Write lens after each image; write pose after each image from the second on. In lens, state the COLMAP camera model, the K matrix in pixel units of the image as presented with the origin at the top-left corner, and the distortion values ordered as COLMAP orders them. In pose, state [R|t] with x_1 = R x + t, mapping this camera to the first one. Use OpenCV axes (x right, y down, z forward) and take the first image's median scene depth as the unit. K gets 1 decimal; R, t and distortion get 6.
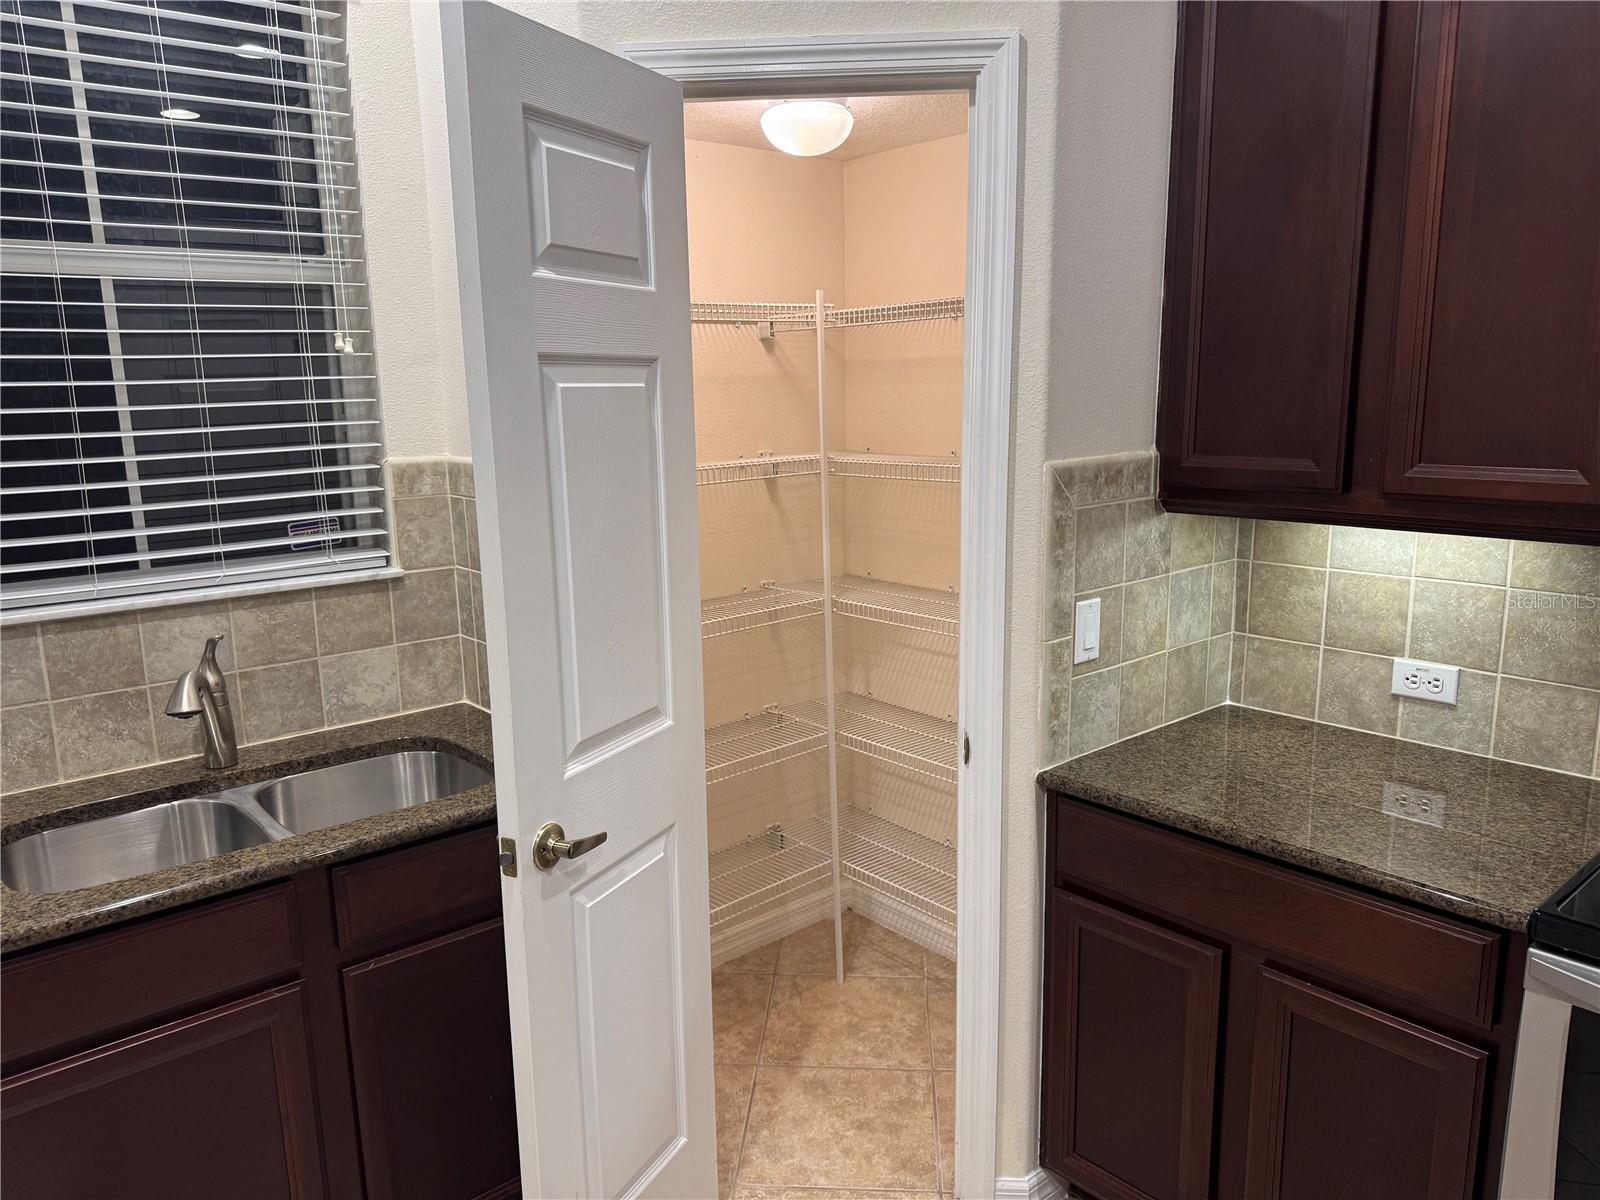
lens RADIAL K [[1131.0, 0, 792.5], [0, 1131.0, 606.0], [0, 0, 1]] dist [0.025188, -0.037743]
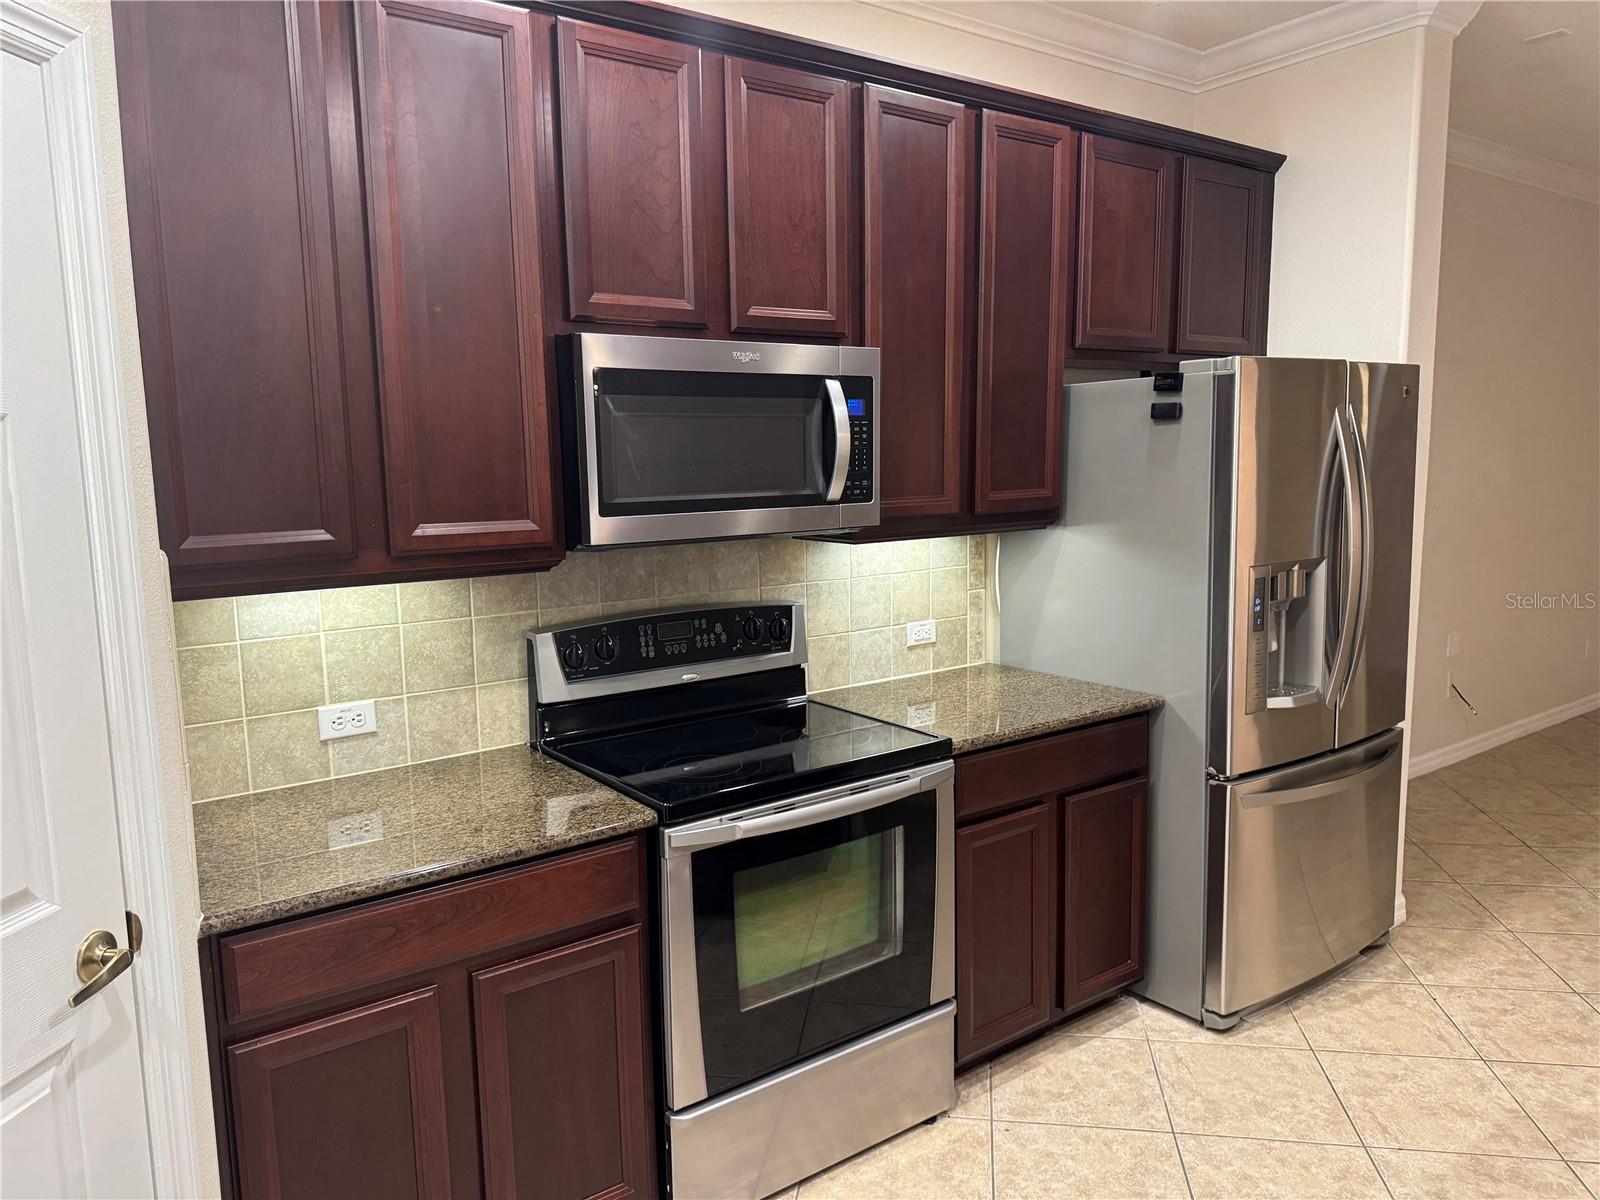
lens RADIAL K [[1131.0, 0, 786.6], [0, 1131.0, 596.4], [0, 0, 1]] dist [0.025188, -0.037743]
pose [[0.080176, -0.112806, 0.990377, -0.518772], [0.207952, 0.973606, 0.094061, -0.069636], [-0.974848, 0.198409, 0.101518, 0.432351]]
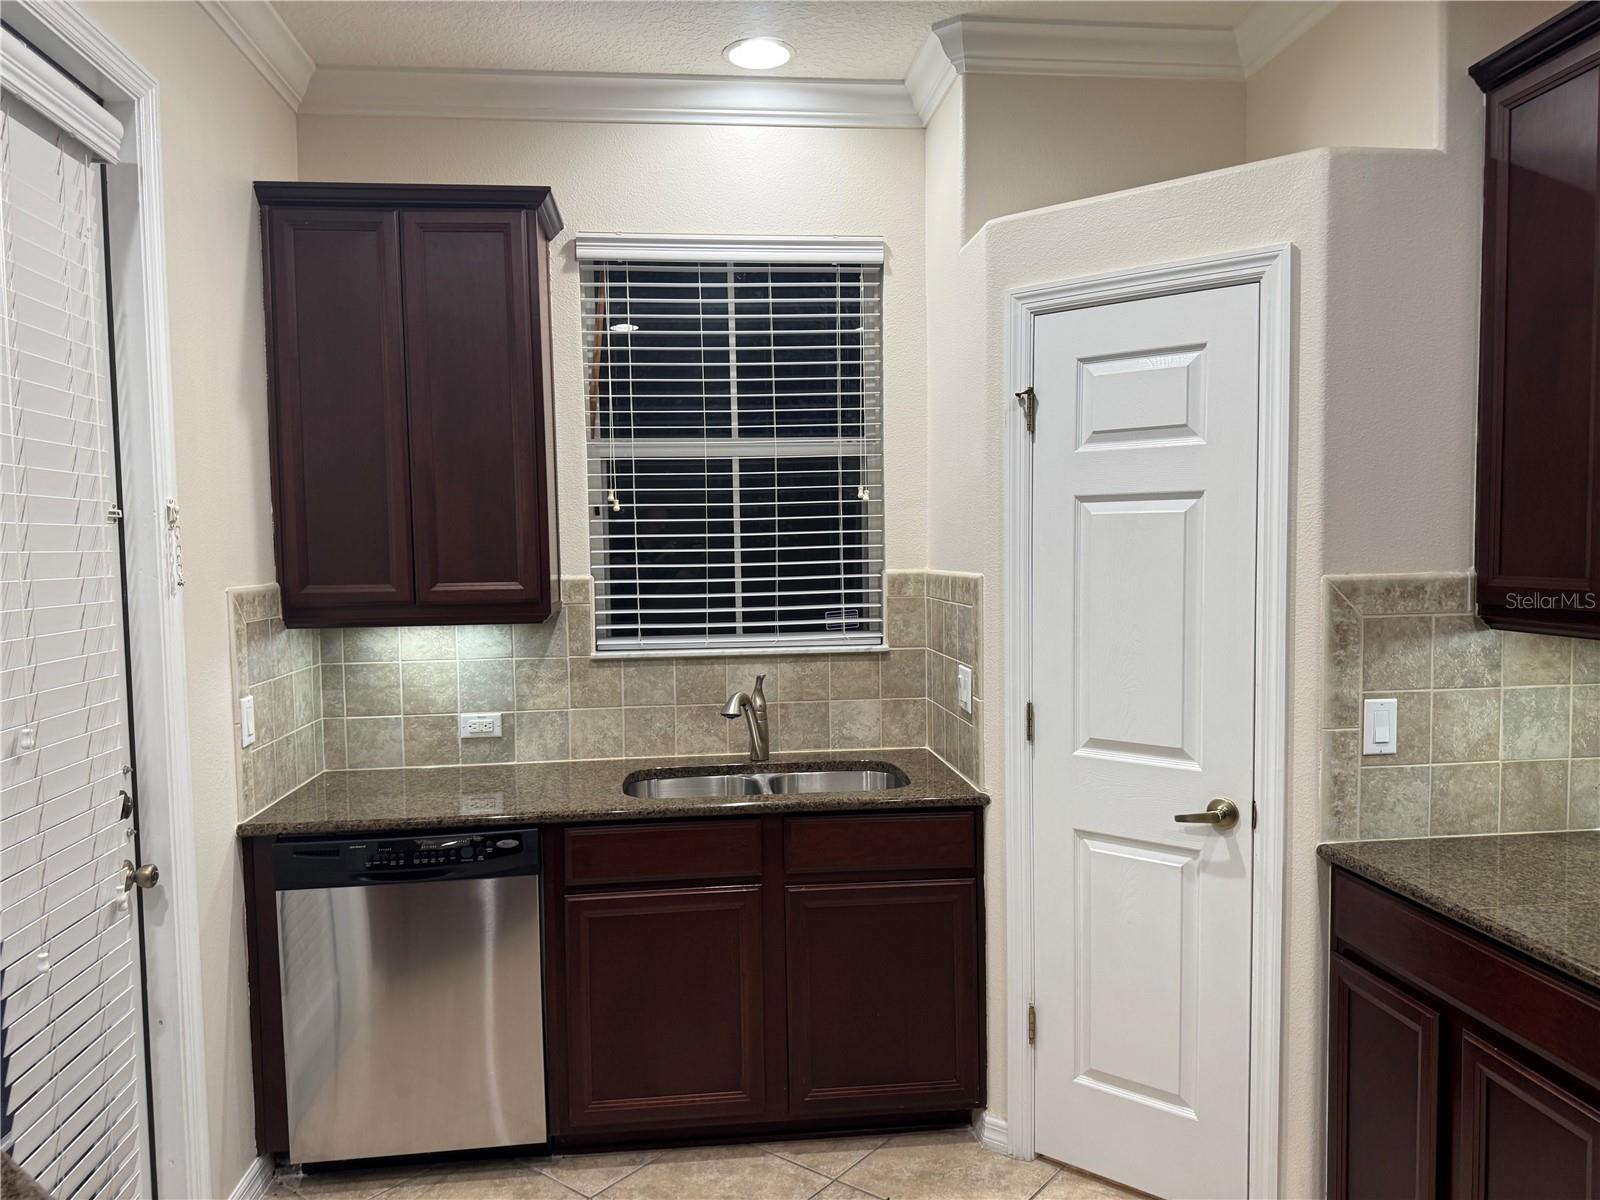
lens RADIAL K [[1131.0, 0, 774.7], [0, 1131.0, 596.6], [0, 0, 1]] dist [0.025188, -0.037743]
pose [[0.807922, 0.031280, -0.588459, 0.422807], [-0.113147, 0.988244, -0.102814, 0.076428], [0.578326, 0.149648, 0.801963, -0.268664]]
